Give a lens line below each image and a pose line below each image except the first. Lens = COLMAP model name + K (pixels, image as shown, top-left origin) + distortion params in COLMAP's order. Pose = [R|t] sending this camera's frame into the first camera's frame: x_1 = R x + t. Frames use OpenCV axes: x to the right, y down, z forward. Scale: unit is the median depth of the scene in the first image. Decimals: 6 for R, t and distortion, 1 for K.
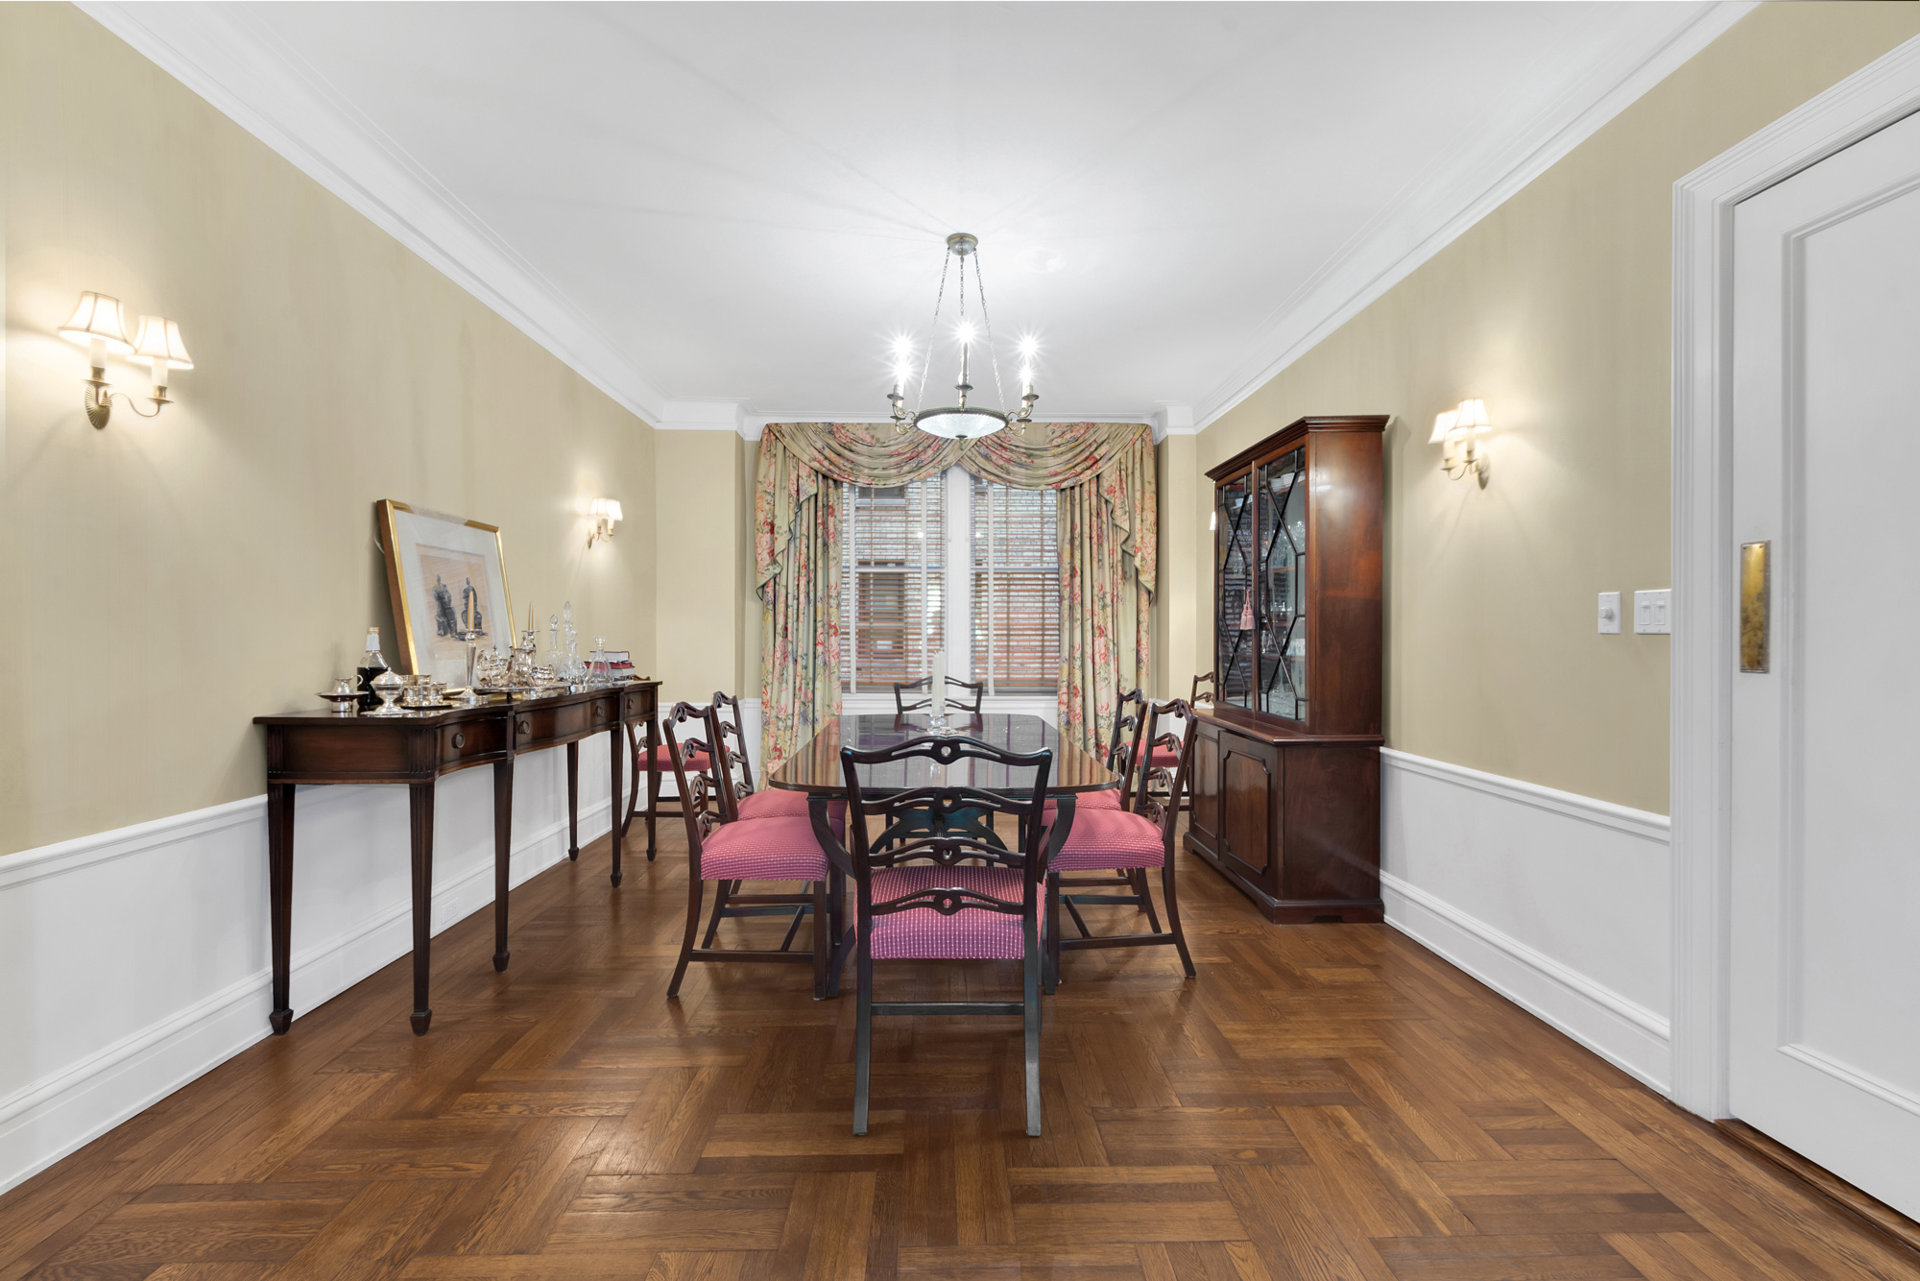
lens RADIAL K [[837.4, 0, 974.0], [0, 837.4, 632.4], [0, 0, 1]] dist [0.000792, -0.000464]
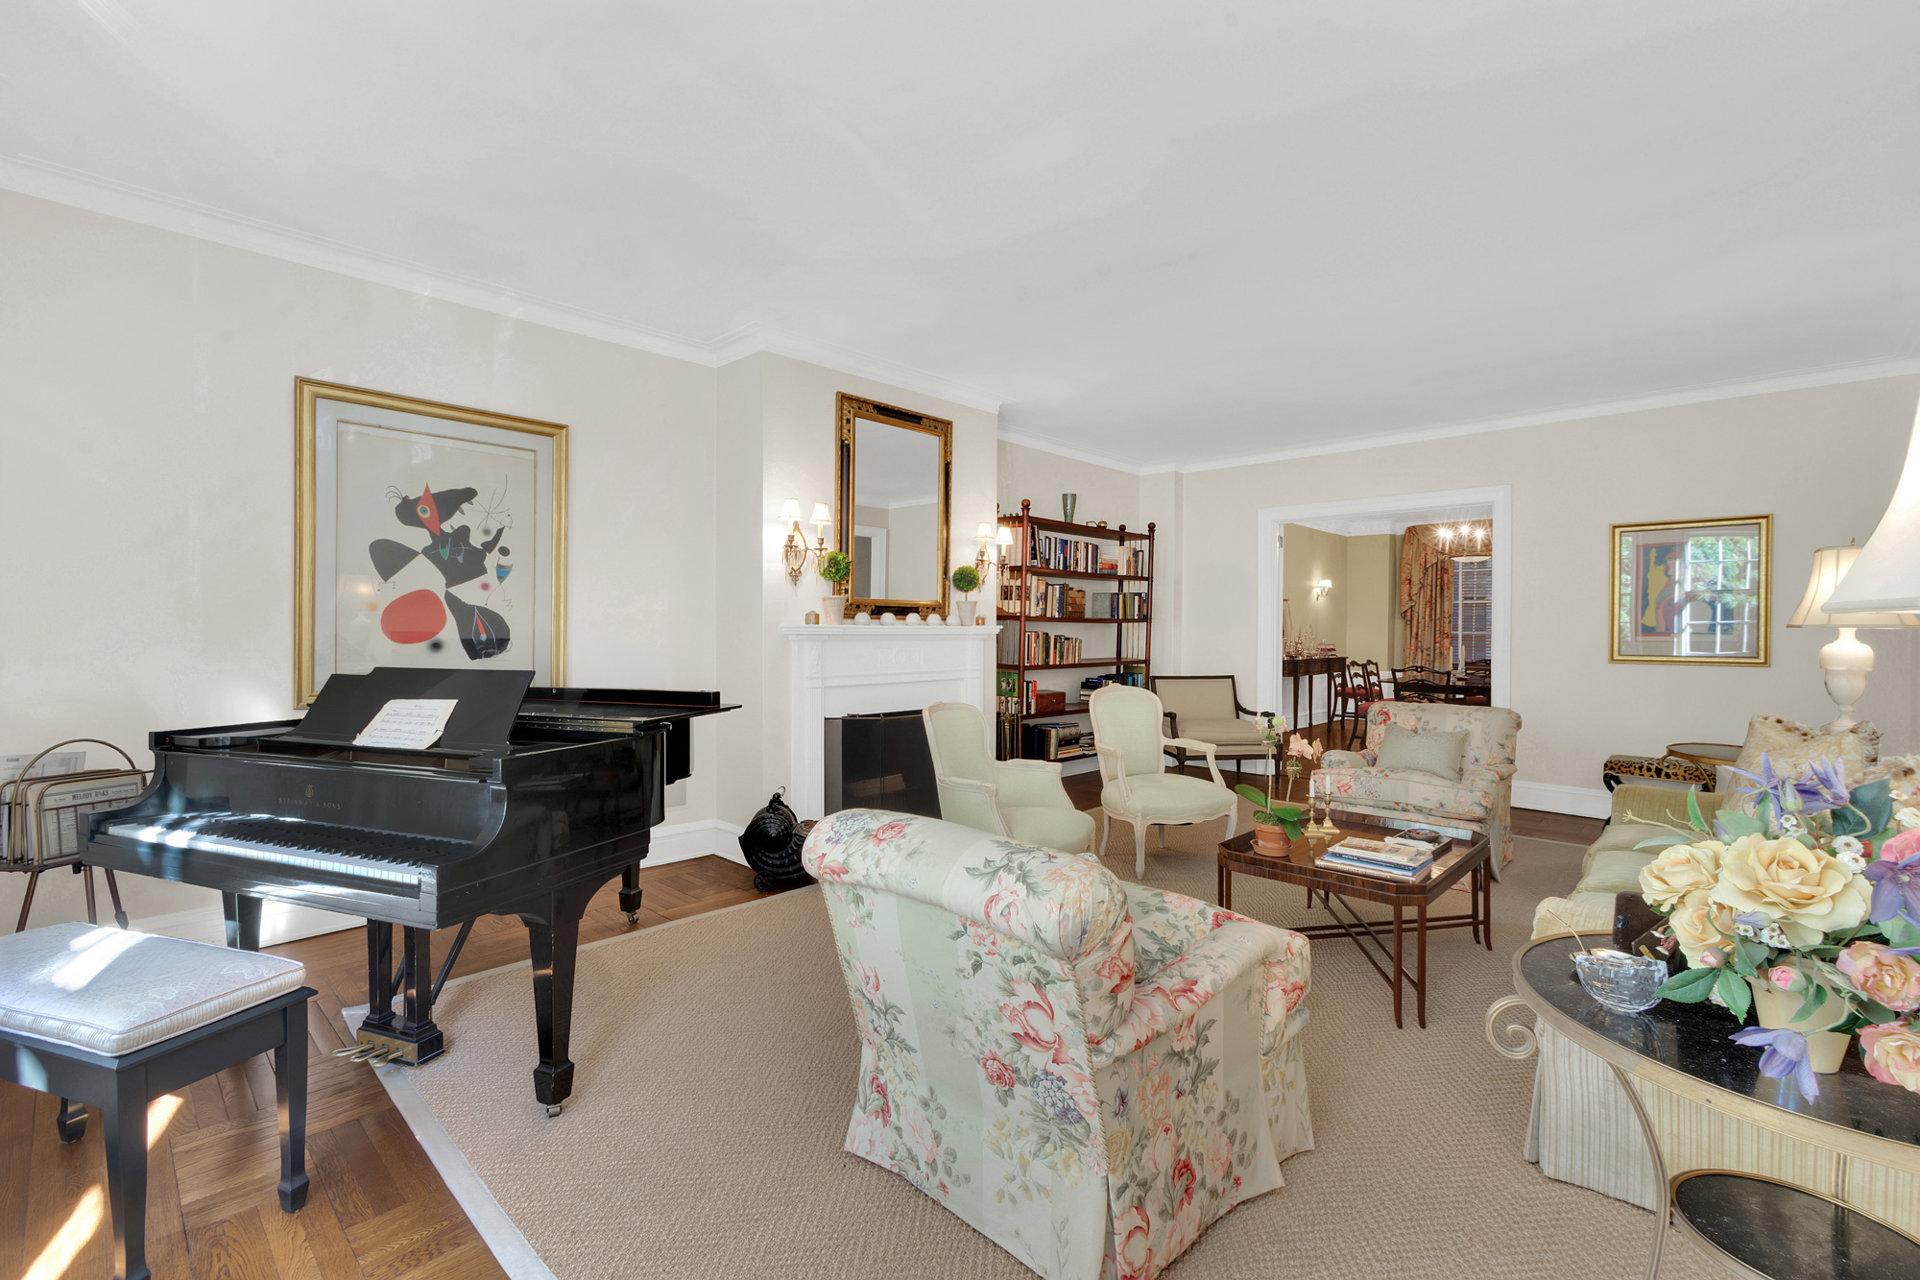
lens RADIAL K [[837.4, 0, 961.1], [0, 837.4, 645.1], [0, 0, 1]] dist [0.000792, -0.000464]
pose [[0.696220, 0.017489, -0.717616, 0.517313], [-0.005771, 0.999807, 0.018767, -0.012061], [0.717806, -0.008925, 0.696186, -1.315027]]
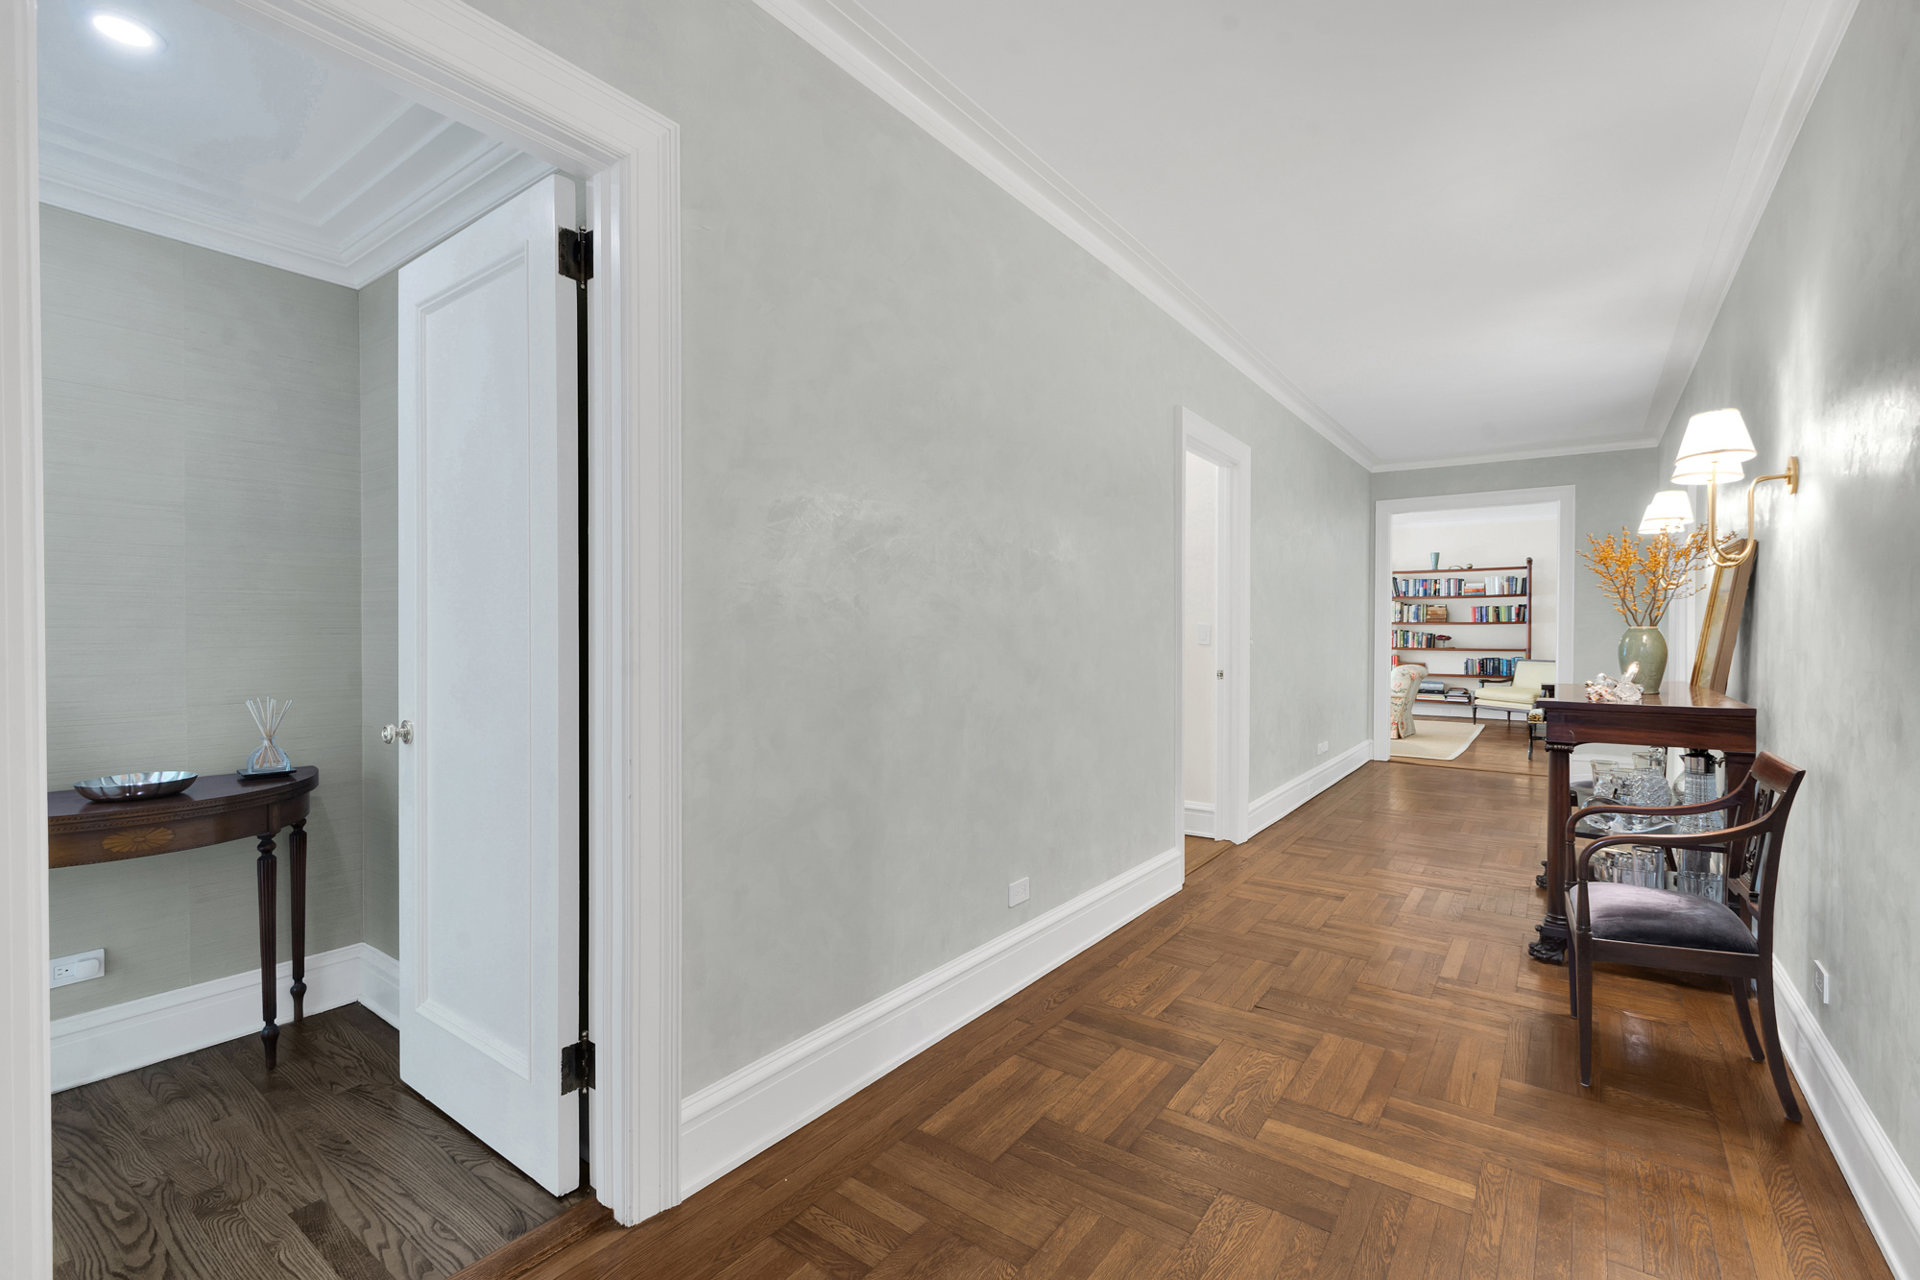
lens RADIAL K [[837.4, 0, 965.1], [0, 837.4, 643.6], [0, 0, 1]] dist [0.000792, -0.000464]
pose [[-0.624054, 0.014513, -0.781247, 2.329688], [-0.001583, 0.999802, 0.019838, -0.015475], [0.781380, 0.013617, -0.623907, 0.169552]]
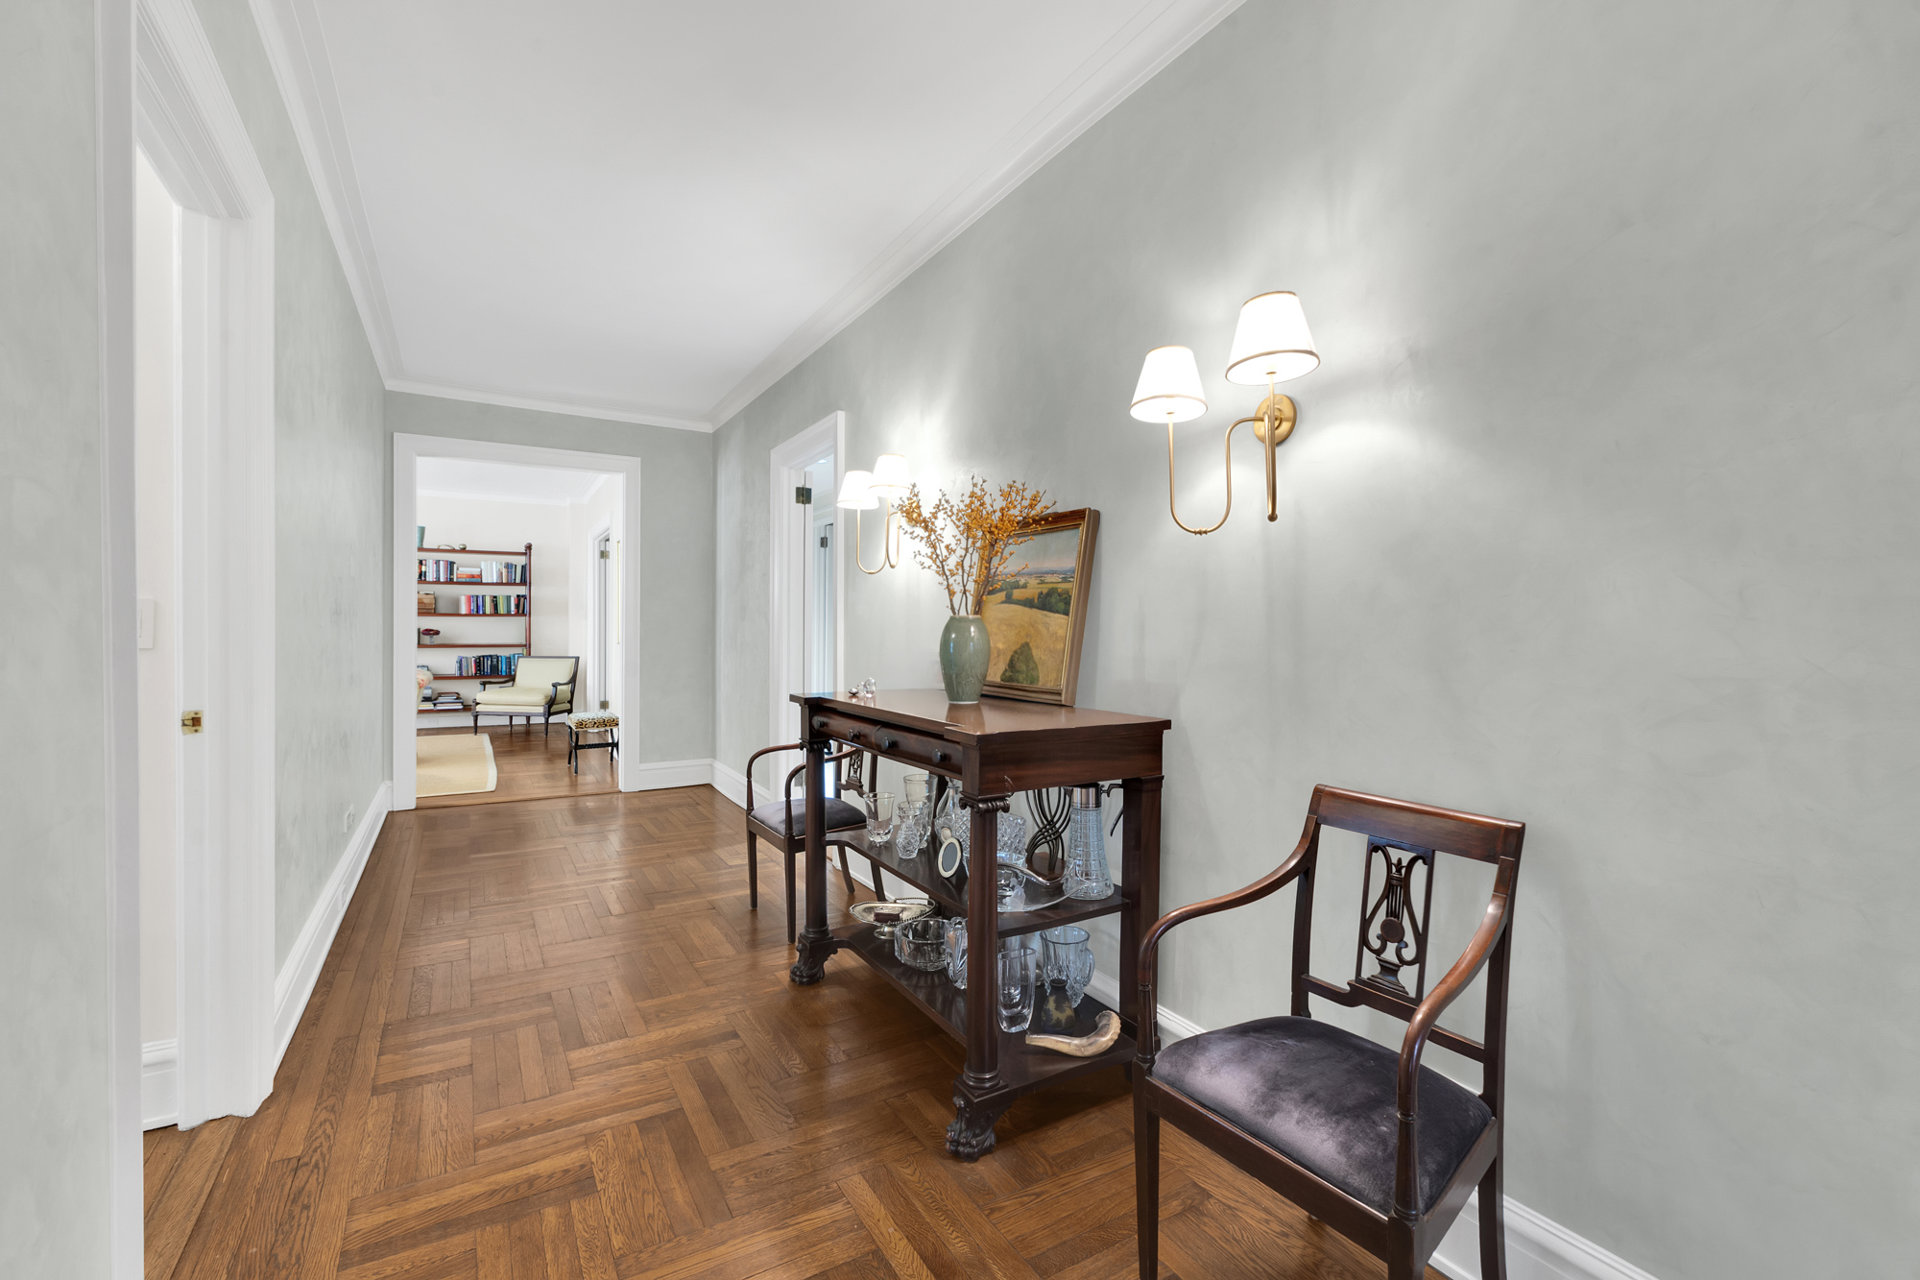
lens RADIAL K [[837.4, 0, 957.2], [0, 837.4, 637.9], [0, 0, 1]] dist [0.000792, -0.000464]
pose [[0.458973, 0.015181, -0.888320, 1.921085], [-0.010434, 0.999877, 0.011697, -0.009045], [0.888389, 0.003900, 0.459075, -0.056267]]
